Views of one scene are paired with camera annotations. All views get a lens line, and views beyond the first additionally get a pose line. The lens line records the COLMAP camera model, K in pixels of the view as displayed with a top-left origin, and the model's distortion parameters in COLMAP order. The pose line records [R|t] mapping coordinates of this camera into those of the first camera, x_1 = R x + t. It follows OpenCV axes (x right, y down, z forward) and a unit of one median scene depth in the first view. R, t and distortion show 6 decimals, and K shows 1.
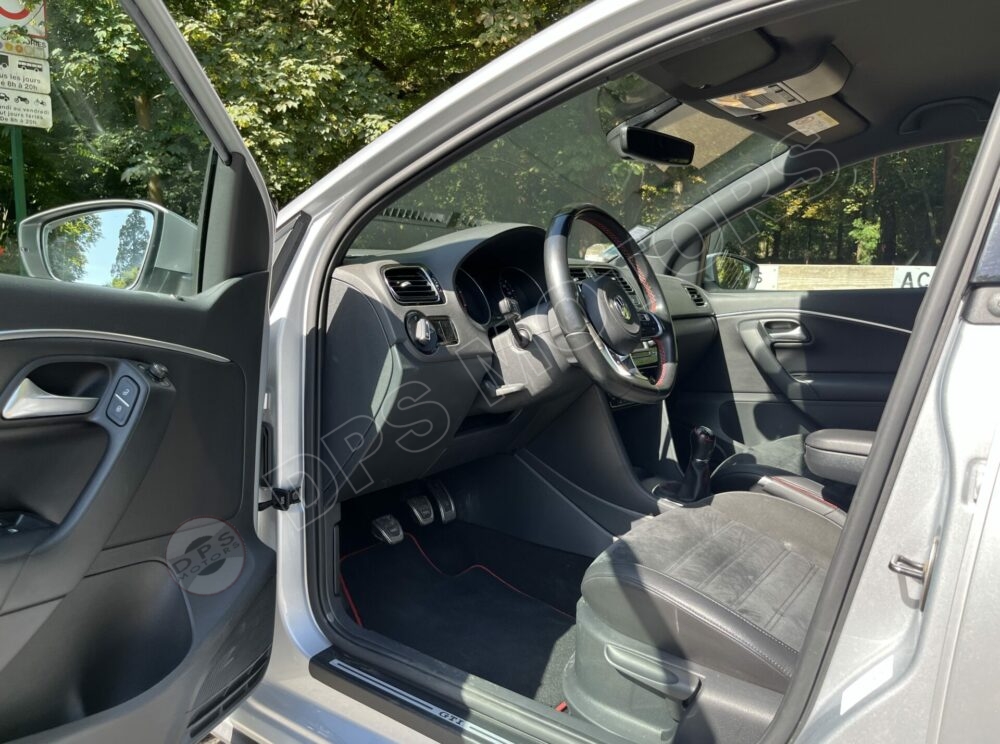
lens RADIAL K [[750.5, 0, 488.9], [0, 750.5, 370.3], [0, 0, 1]] dist [0.046389, -0.068534]
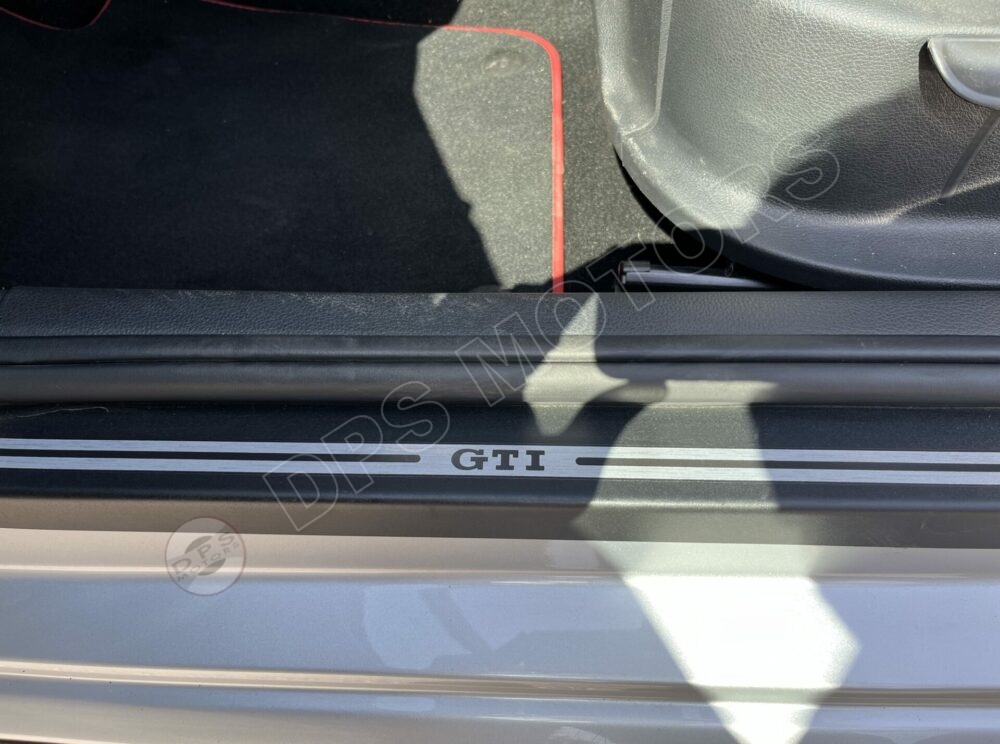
lens RADIAL K [[750.5, 0, 488.9], [0, 750.5, 370.3], [0, 0, 1]] dist [0.046389, -0.068534]
pose [[0.831019, -0.476939, 0.286246, -0.107920], [0.141660, 0.679101, 0.720246, 0.189959], [-0.537904, -0.557988, 0.631909, 0.729305]]
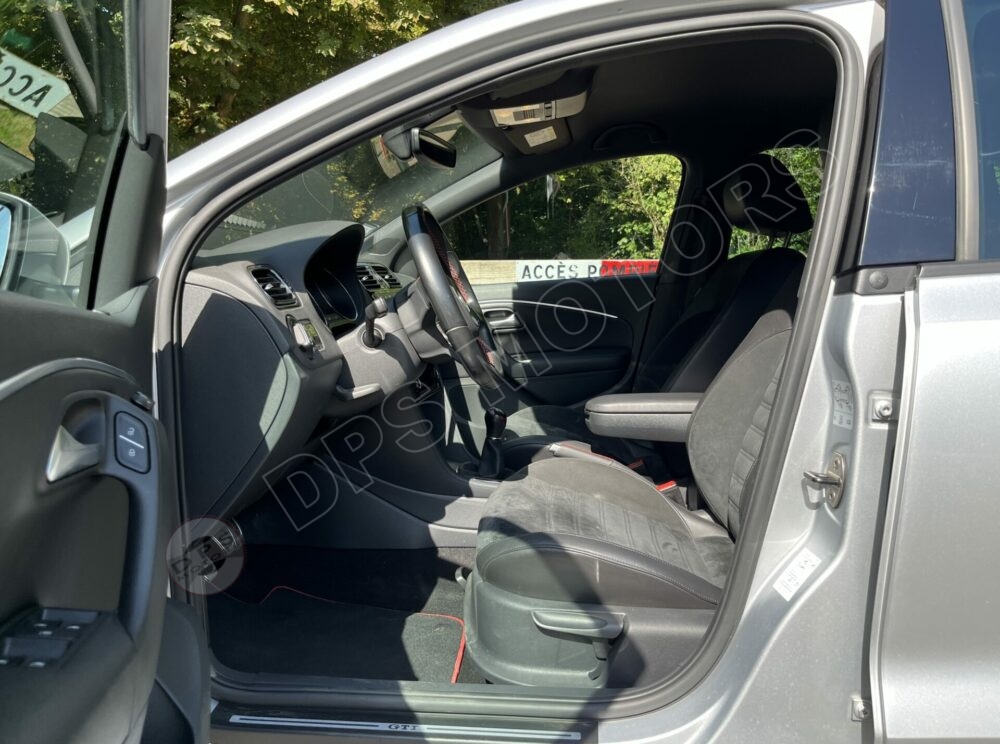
lens RADIAL K [[750.5, 0, 488.9], [0, 750.5, 370.3], [0, 0, 1]] dist [0.046389, -0.068534]
pose [[0.856621, -0.094010, 0.507310, -0.357744], [0.093137, 0.995283, 0.027169, -0.013908], [-0.507471, 0.023975, 0.861335, 0.079232]]
